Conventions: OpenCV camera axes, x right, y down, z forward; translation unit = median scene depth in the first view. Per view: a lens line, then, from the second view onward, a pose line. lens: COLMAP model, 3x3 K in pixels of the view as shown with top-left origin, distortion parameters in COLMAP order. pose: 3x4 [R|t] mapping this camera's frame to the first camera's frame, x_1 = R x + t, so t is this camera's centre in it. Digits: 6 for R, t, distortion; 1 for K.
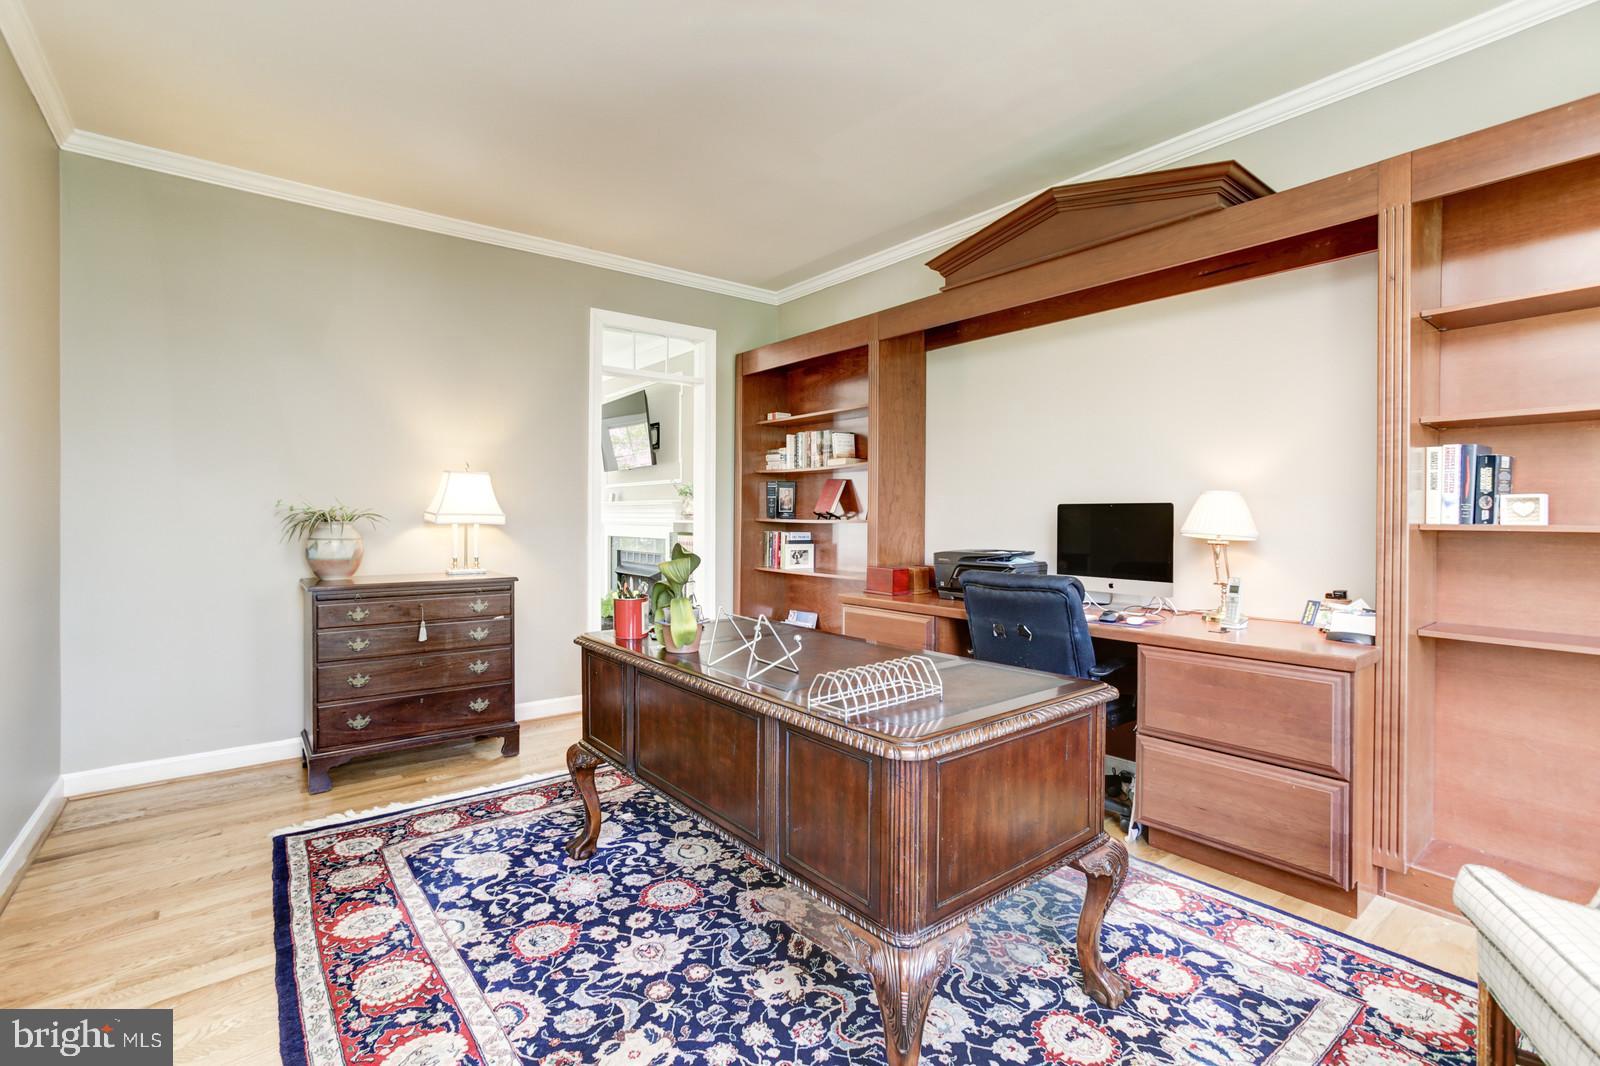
lens RADIAL K [[730.3, 0, 804.8], [0, 730.3, 545.5], [0, 0, 1]] dist [-0.053635, 0.028752]
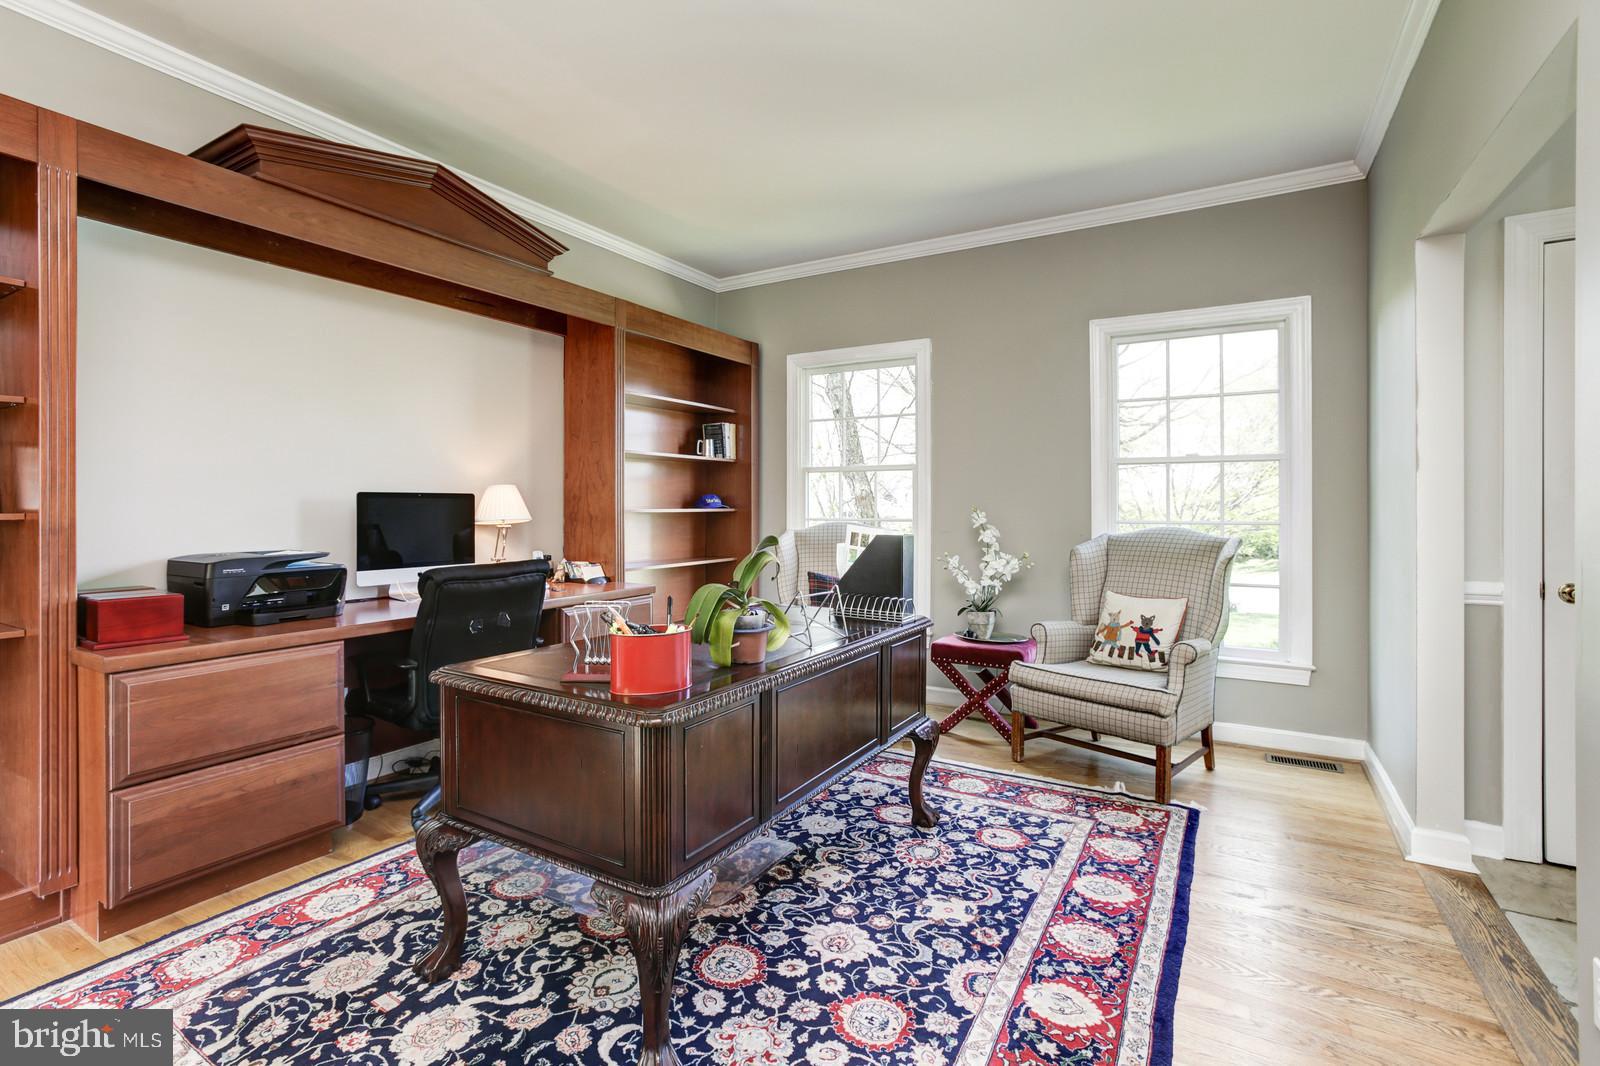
lens RADIAL K [[736.3, 0, 794.6], [0, 736.3, 514.6], [0, 0, 1]] dist [-0.069686, 0.035000]
pose [[-0.348888, -0.010118, 0.937110, -1.217314], [0.036791, 0.999023, 0.024483, -0.055147], [-0.936442, 0.043019, -0.348174, 1.496641]]
